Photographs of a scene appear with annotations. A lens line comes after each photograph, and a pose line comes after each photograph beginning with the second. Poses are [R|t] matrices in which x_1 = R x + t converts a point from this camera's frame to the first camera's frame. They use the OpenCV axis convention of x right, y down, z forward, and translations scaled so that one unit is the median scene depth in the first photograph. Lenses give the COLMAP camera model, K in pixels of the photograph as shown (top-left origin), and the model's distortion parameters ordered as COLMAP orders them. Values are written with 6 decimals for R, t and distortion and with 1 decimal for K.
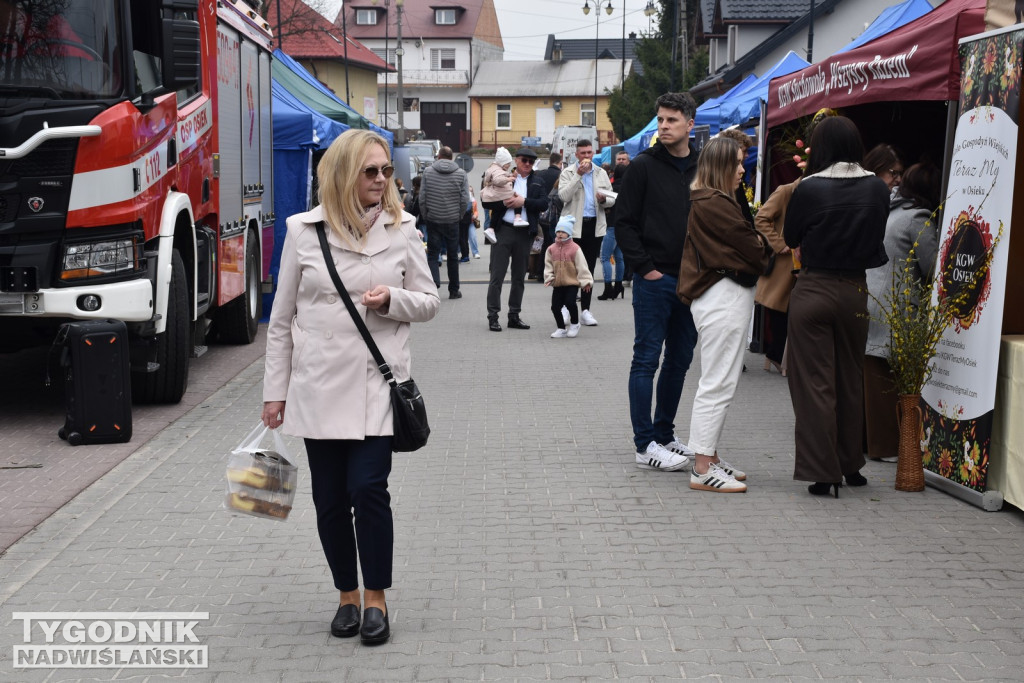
lens RADIAL K [[1907.0, 0, 512.0], [0, 1907.0, 341.5], [0, 0, 1]] dist [0.401543, 0.079868]
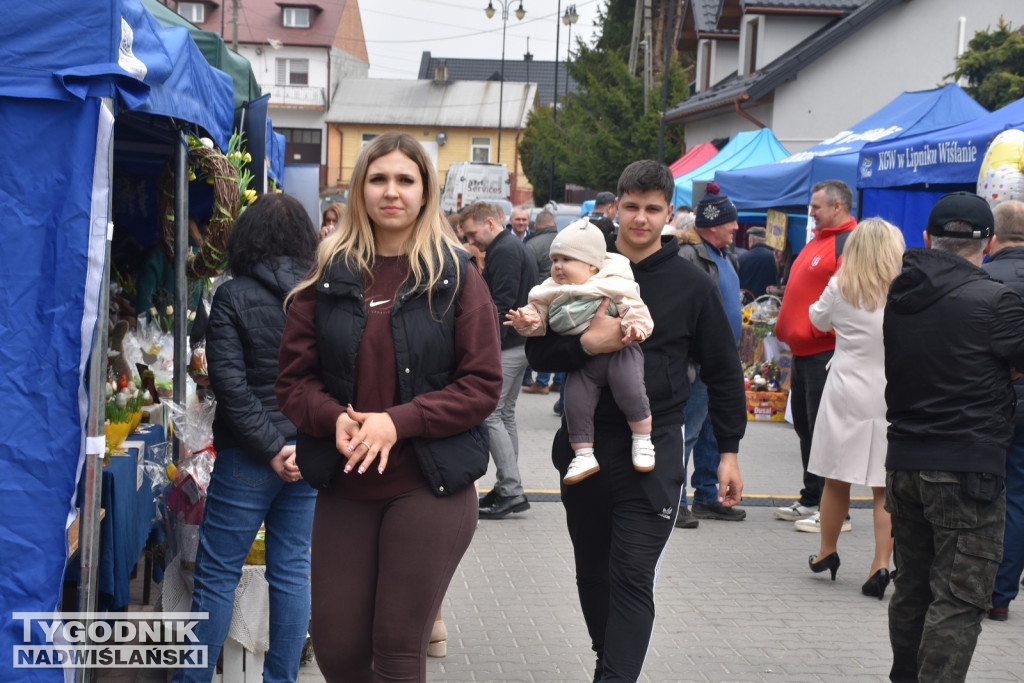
lens RADIAL K [[1991.4, 0, 501.1], [0, 1991.4, 343.2], [0, 0, 1]] dist [0.397682, 0.353770]
pose [[0.995800, 0.026370, 0.087670, -0.020768], [-0.023855, 0.999277, -0.029607, -0.017349], [-0.088387, 0.027391, 0.995710, 0.199974]]
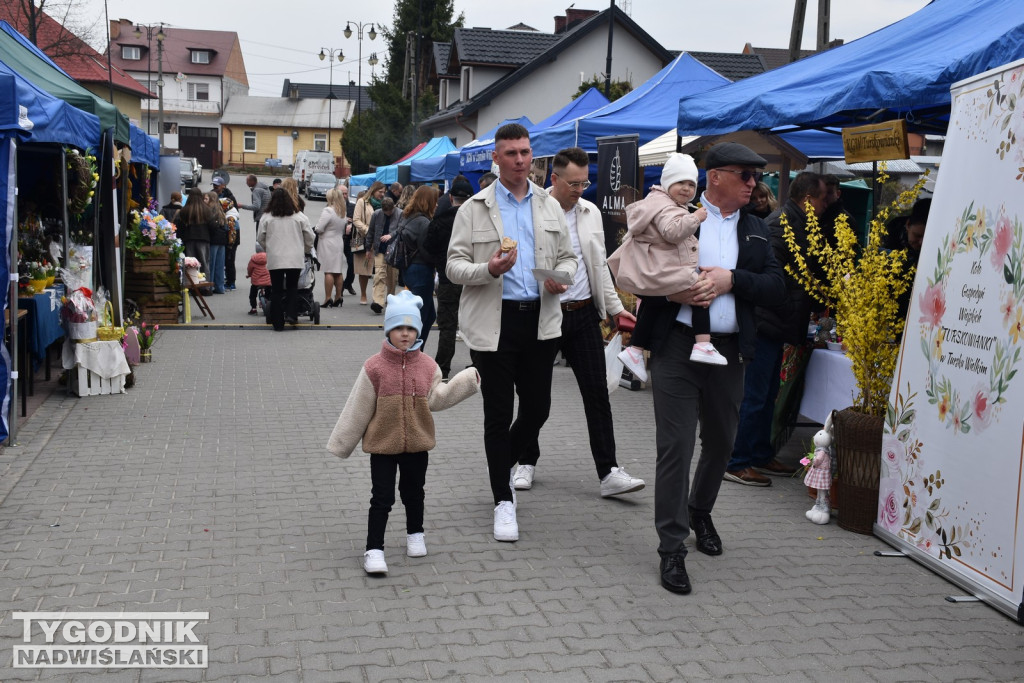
lens RADIAL K [[1290.0, 0, 512.0], [0, 1290.0, 341.5], [0, 0, 1]] dist [0.067938, 0.361663]
pose [[0.978431, 0.006935, 0.206455, -0.010883], [-0.012630, 0.999575, 0.026277, -0.013932], [-0.206185, -0.028318, 0.978103, 0.155748]]
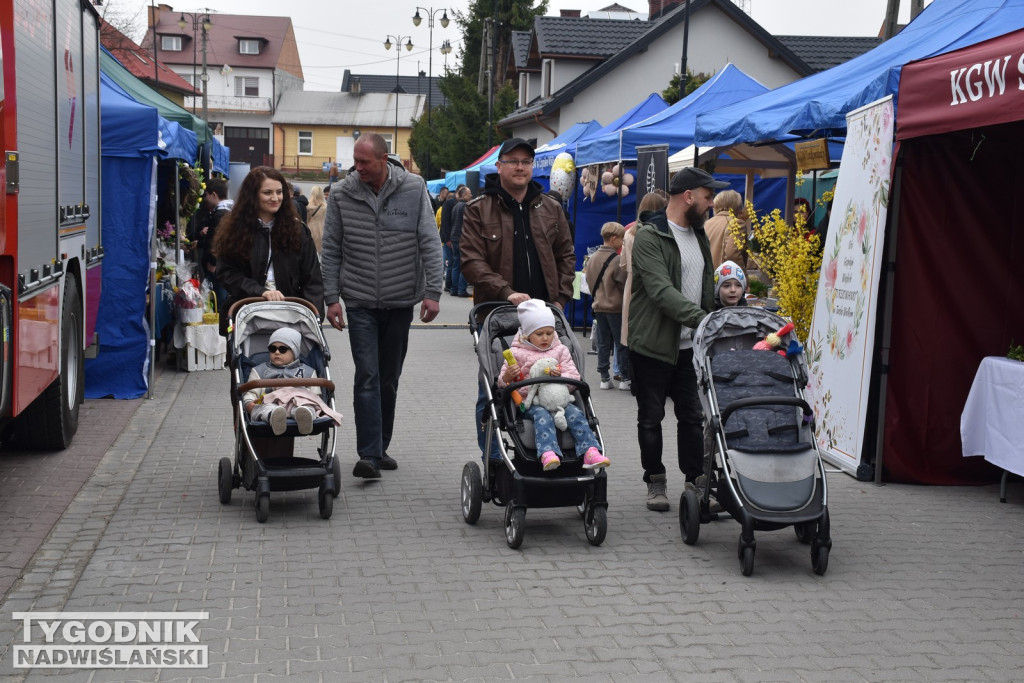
lens RADIAL K [[1602.0, 0, 512.0], [0, 1602.0, 341.5], [0, 0, 1]] dist [0.245990, 0.154063]
pose [[0.990102, 0.011475, 0.139881, -0.014956], [-0.011557, 0.999933, -0.000228, -0.008616], [-0.139874, -0.001391, 0.990168, 0.099983]]
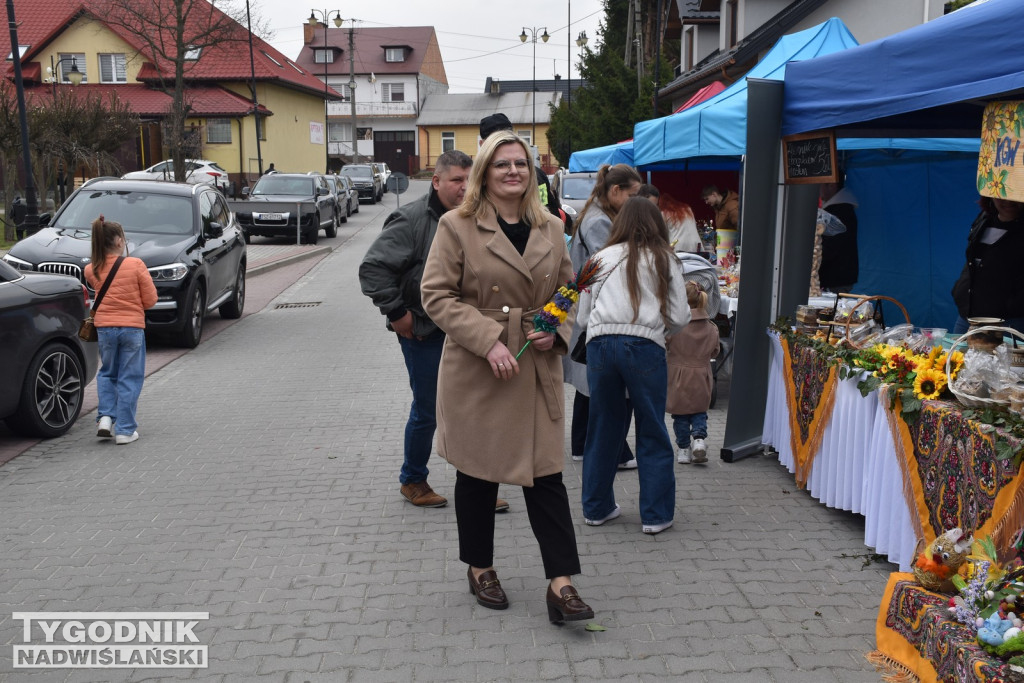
lens RADIAL K [[1084.4, 0, 512.0], [0, 1084.4, 341.5], [0, 0, 1]] dist [0.002437, 0.134255]
pose [[0.999007, -0.017928, 0.040796, 0.004793], [0.016012, 0.998775, 0.046810, -0.031548], [-0.041585, -0.046111, 0.998070, 0.368839]]
